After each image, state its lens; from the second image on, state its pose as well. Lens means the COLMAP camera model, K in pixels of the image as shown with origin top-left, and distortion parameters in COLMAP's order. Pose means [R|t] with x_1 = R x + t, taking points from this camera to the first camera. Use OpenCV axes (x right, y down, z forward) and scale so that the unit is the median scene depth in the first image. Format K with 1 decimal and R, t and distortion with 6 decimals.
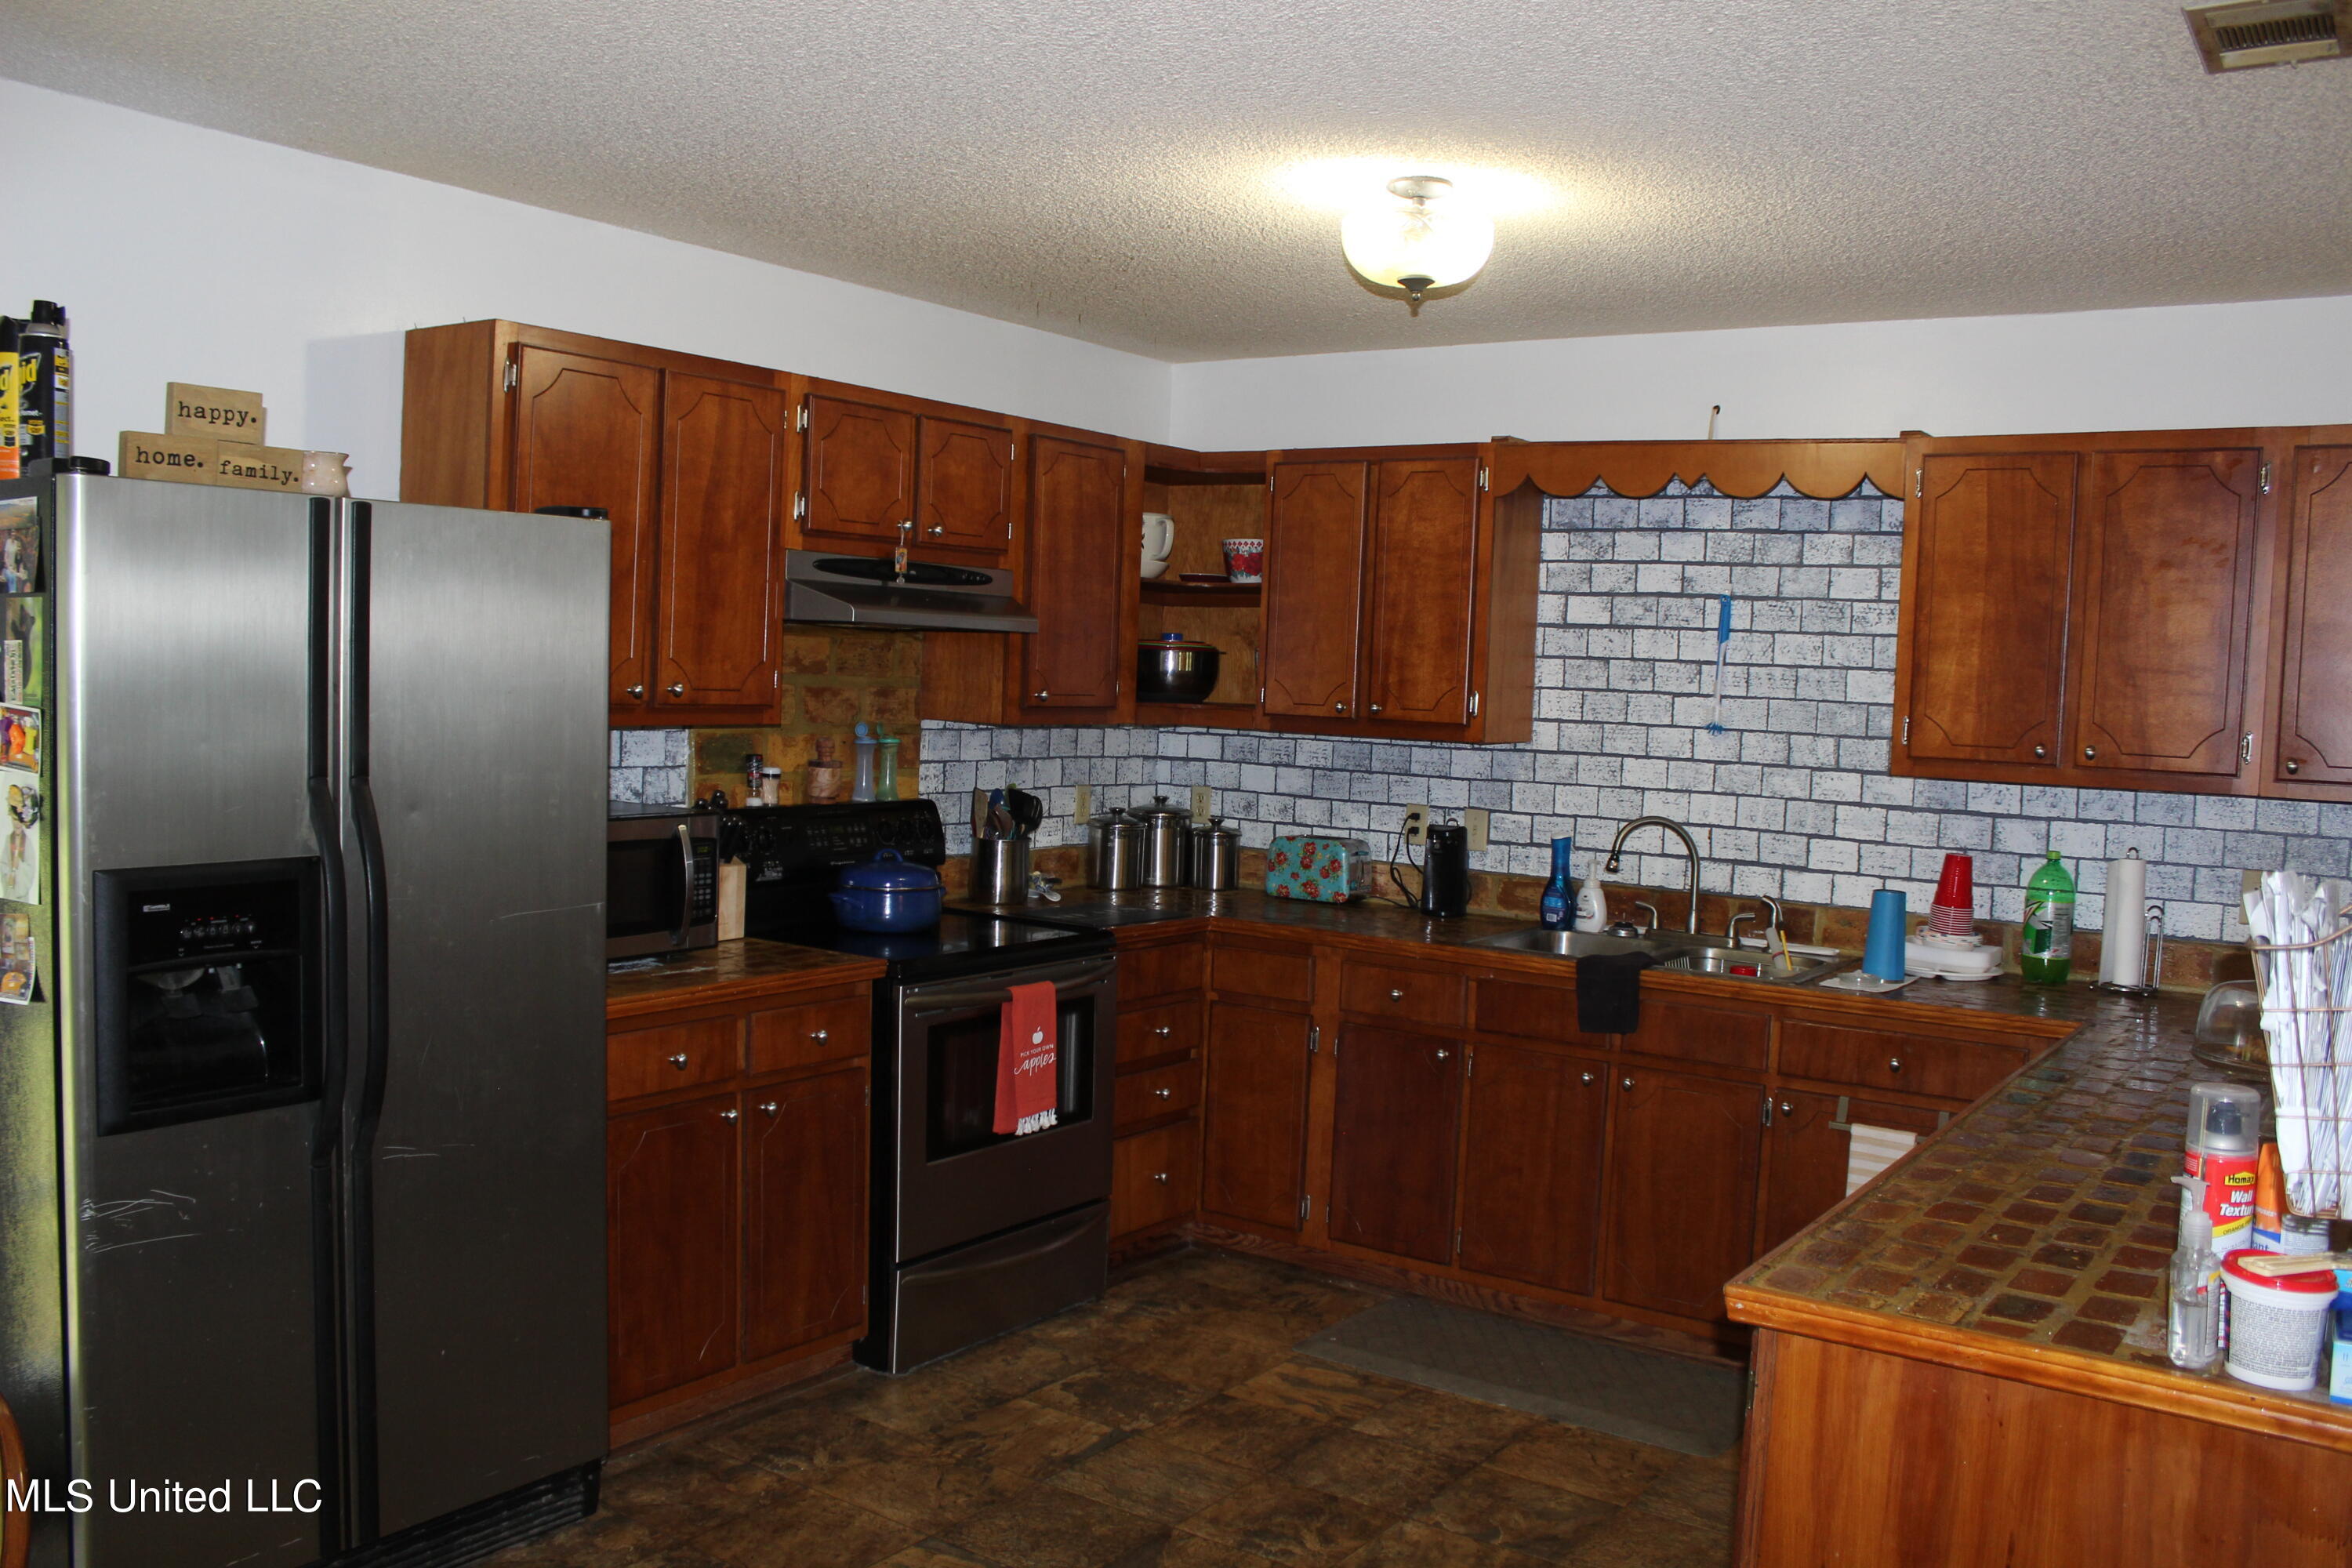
lens RADIAL K [[1922.0, 0, 1140.0], [0, 1922.0, 802.1], [0, 0, 1]] dist [-0.177068, 0.141763]
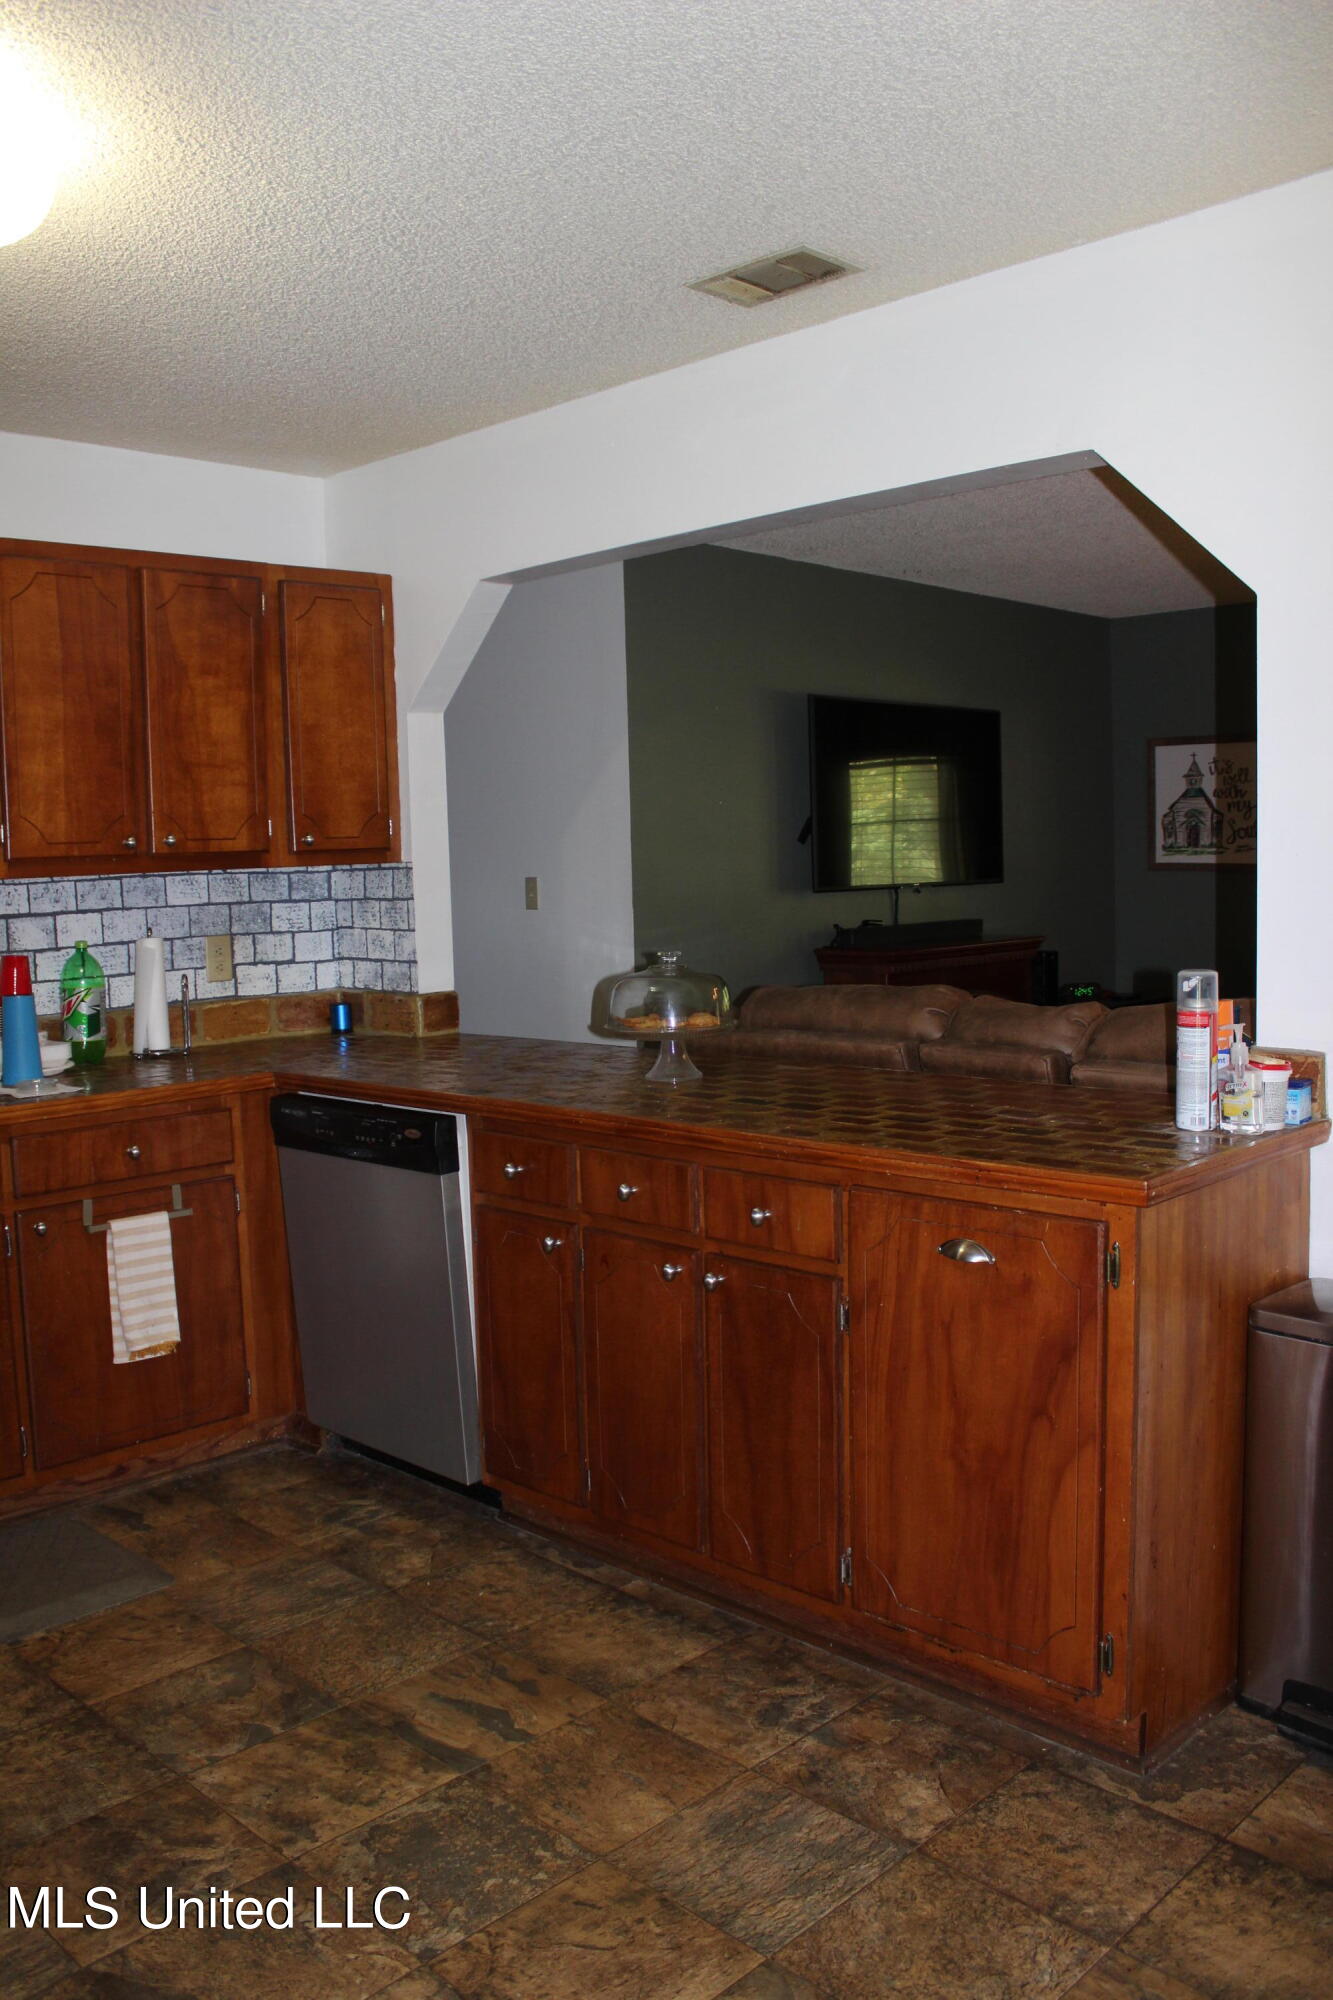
lens RADIAL K [[1634.4, 0, 666.5], [0, 1634.4, 1000.0], [0, 0, 1]] dist [-0.177068, 0.141763]
pose [[0.149598, -0.128130, 0.980410, -0.364496], [0.100828, 0.988376, 0.113786, -0.010879], [-0.983592, 0.081830, 0.160778, 0.517331]]
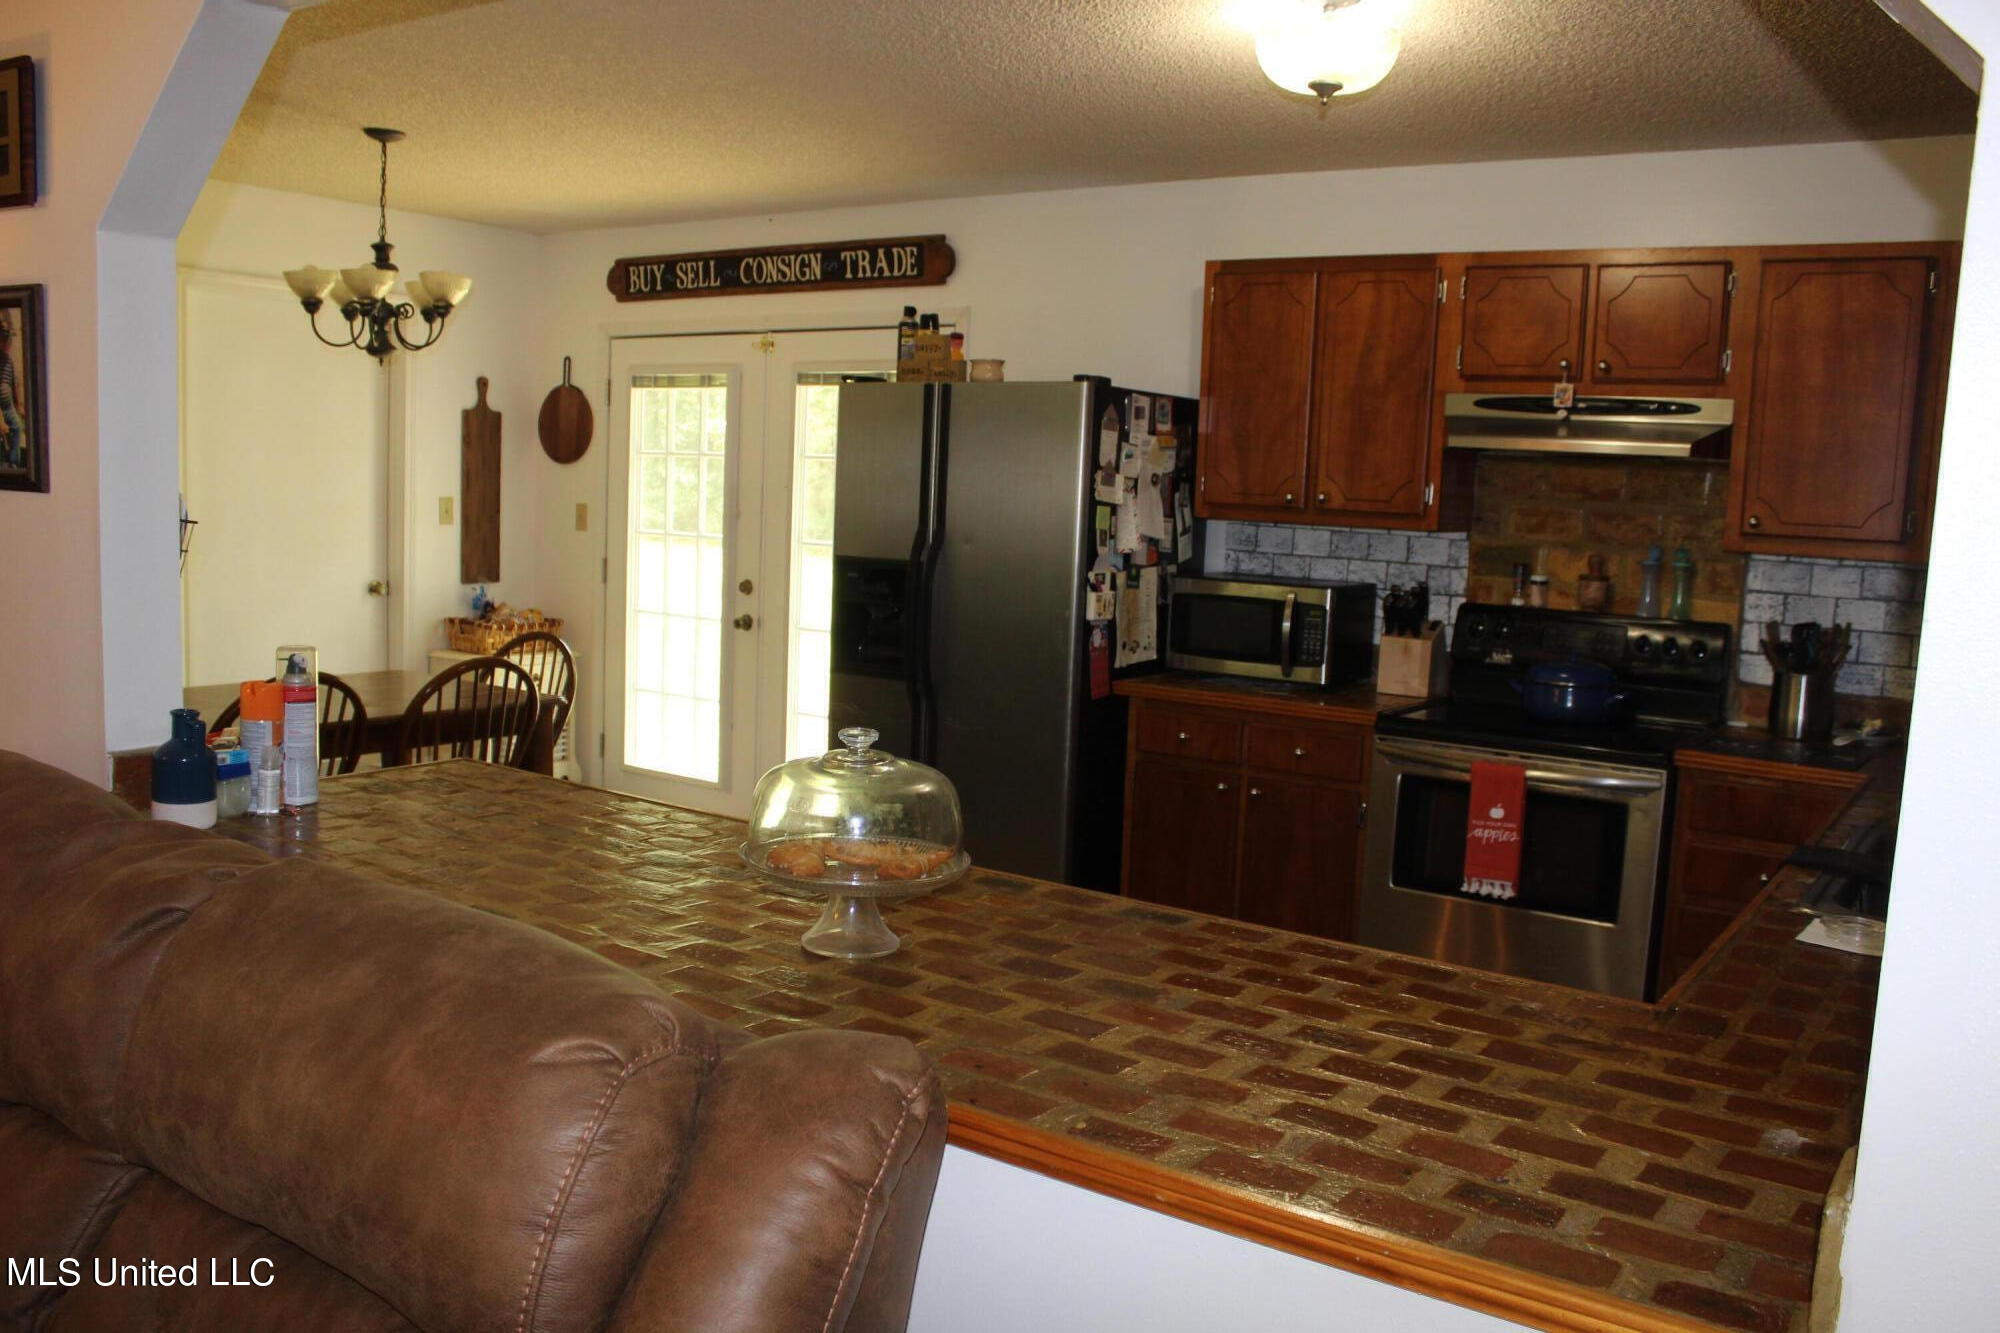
lens RADIAL K [[1640.3, 0, 1000.0], [0, 1640.3, 666.5], [0, 0, 1]] dist [-0.192239, 0.178081]
pose [[0.030730, 0.078886, -0.996410, 0.854074], [-0.109261, 0.991172, 0.075102, -0.000304], [0.993538, 0.106561, 0.039078, 0.658709]]
